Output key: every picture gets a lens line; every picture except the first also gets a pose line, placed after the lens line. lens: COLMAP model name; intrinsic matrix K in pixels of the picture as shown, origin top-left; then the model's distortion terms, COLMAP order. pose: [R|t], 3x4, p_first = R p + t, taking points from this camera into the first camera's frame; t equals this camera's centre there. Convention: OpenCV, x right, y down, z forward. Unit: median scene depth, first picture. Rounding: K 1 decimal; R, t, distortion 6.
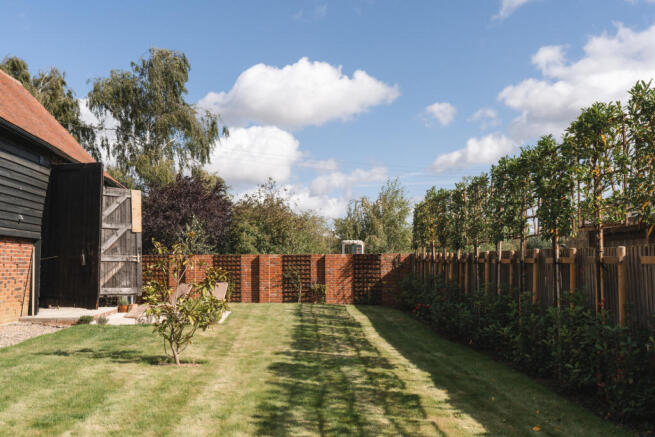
lens RADIAL K [[664.0, 0, 327.5], [0, 664.0, 218.5], [0, 0, 1]] dist [-0.204180, 0.001048]
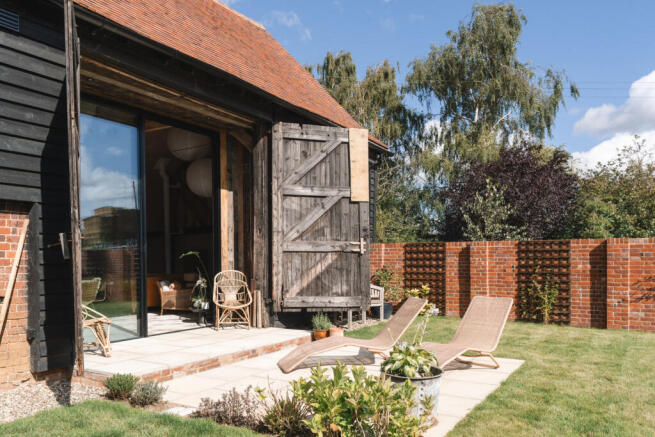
lens RADIAL K [[513.1, 0, 327.5], [0, 513.1, 264.4], [0, 0, 1]] dist [0.012815, 0.005466]
pose [[0.807944, 0.013697, -0.589099, -0.046069], [0.035892, 0.996730, 0.072401, 0.042842], [0.588164, -0.079640, 0.804811, 0.610167]]
